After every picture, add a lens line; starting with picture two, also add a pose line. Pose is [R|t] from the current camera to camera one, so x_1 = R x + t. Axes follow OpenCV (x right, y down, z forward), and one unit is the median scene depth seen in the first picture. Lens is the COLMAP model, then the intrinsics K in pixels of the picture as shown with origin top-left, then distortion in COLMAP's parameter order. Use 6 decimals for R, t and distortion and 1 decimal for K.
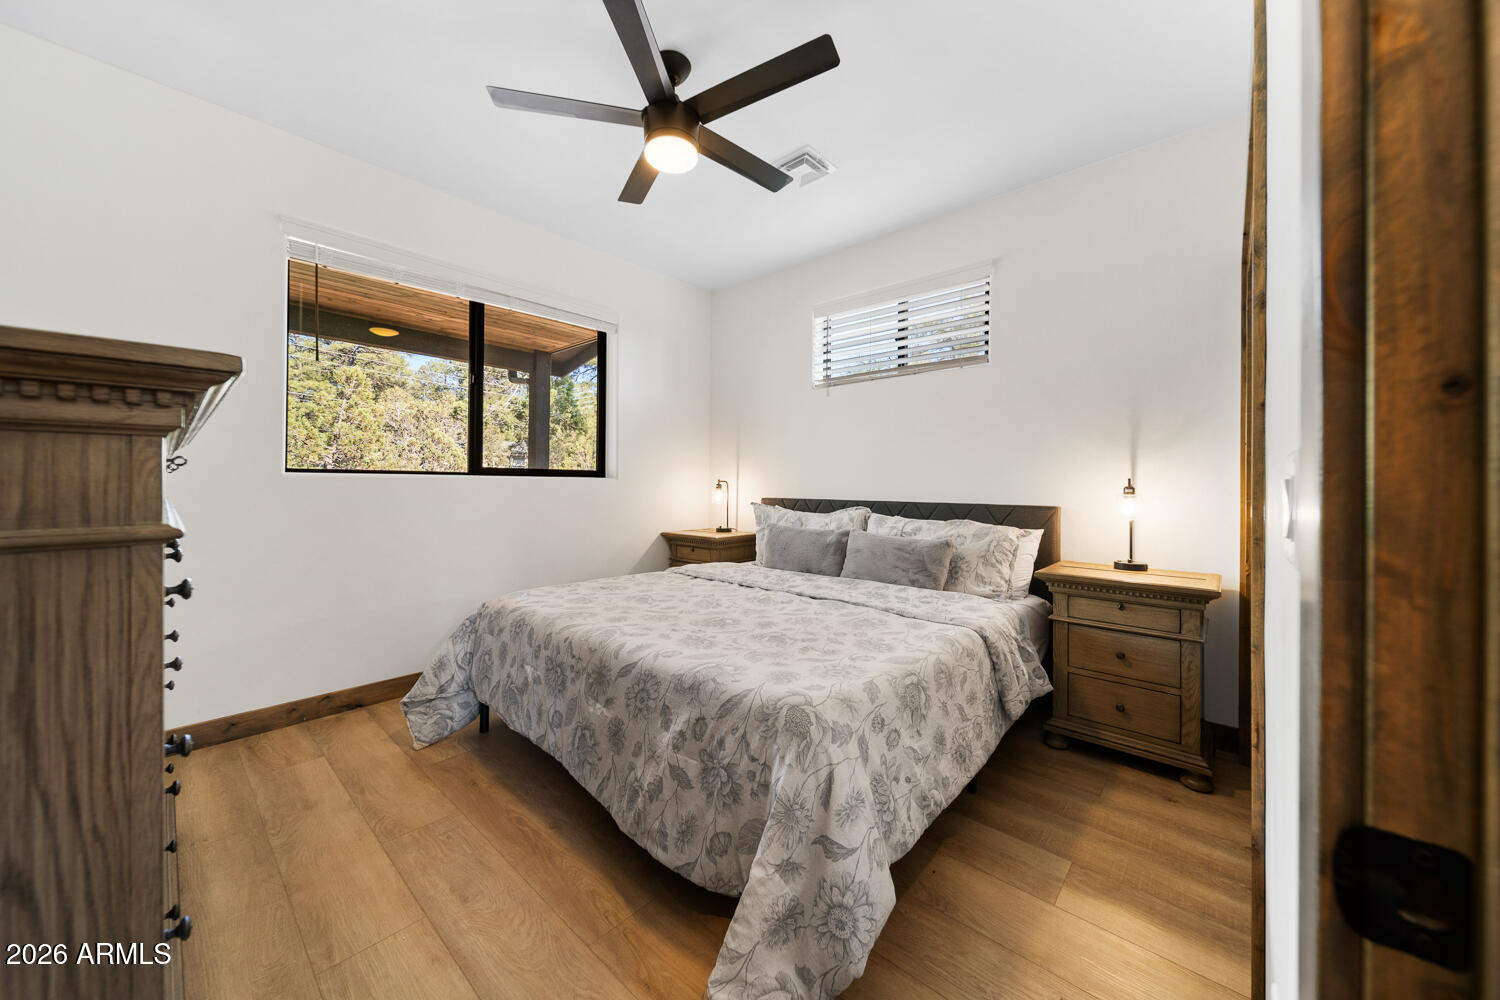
lens RADIAL K [[533.6, 0, 755.4], [0, 533.6, 486.4], [0, 0, 1]] dist [0.007308, -0.002191]
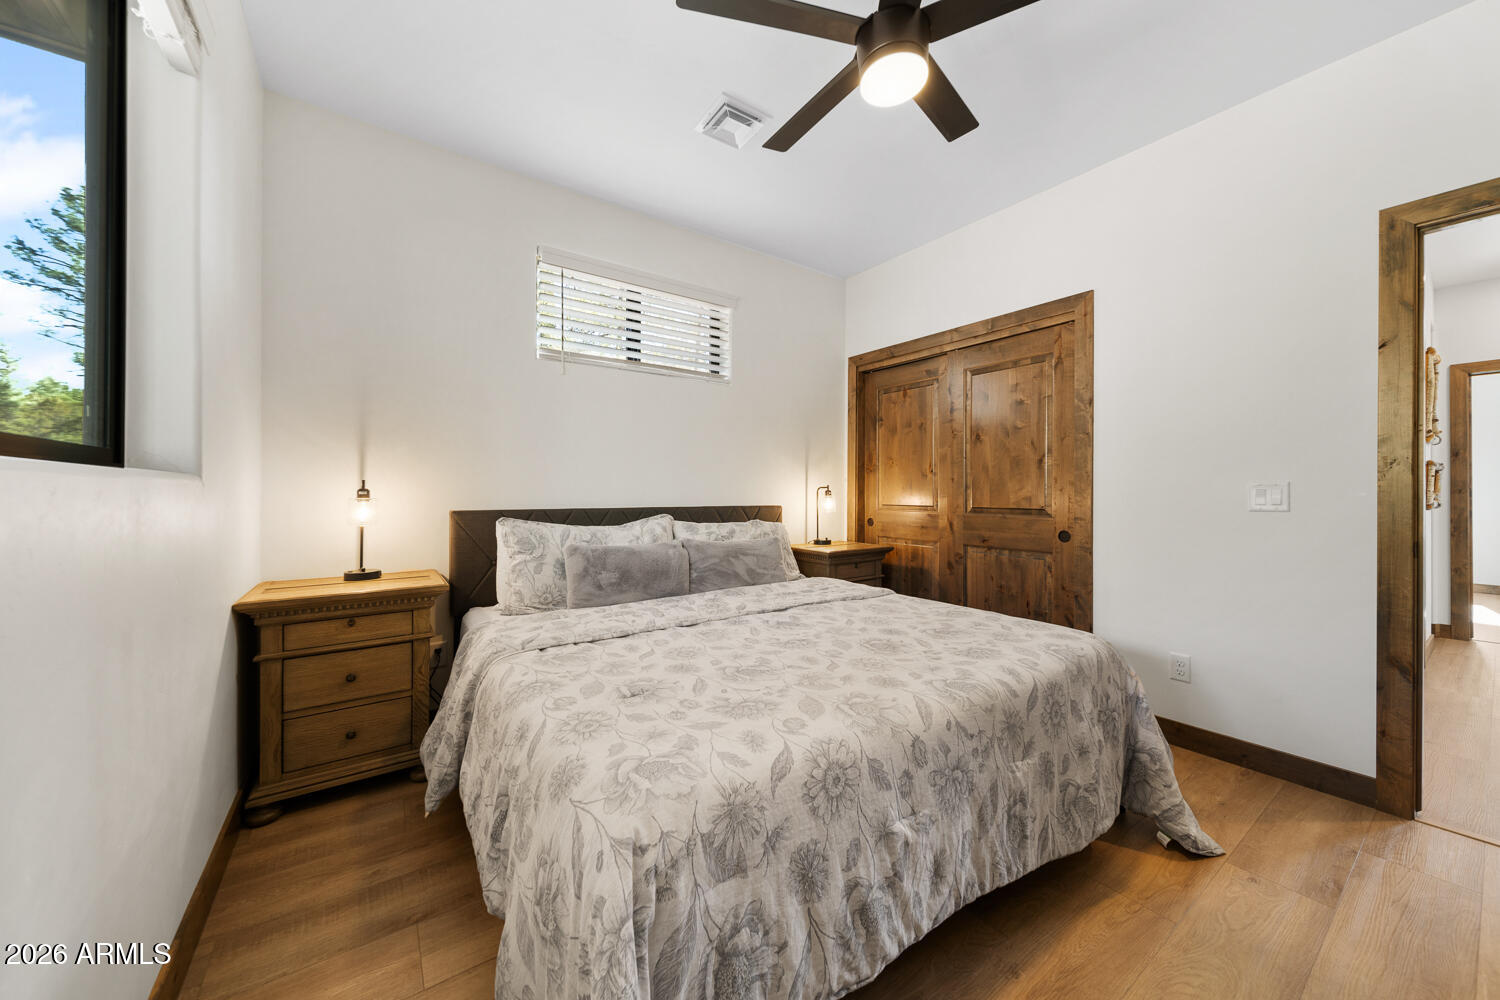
lens RADIAL K [[533.6, 0, 747.1], [0, 533.6, 493.0], [0, 0, 1]] dist [0.007308, -0.002191]
pose [[0.231692, -0.011825, 0.972717, -0.690585], [0.004377, 0.999929, 0.011113, -0.008402], [-0.972779, 0.001682, 0.231727, 0.709220]]
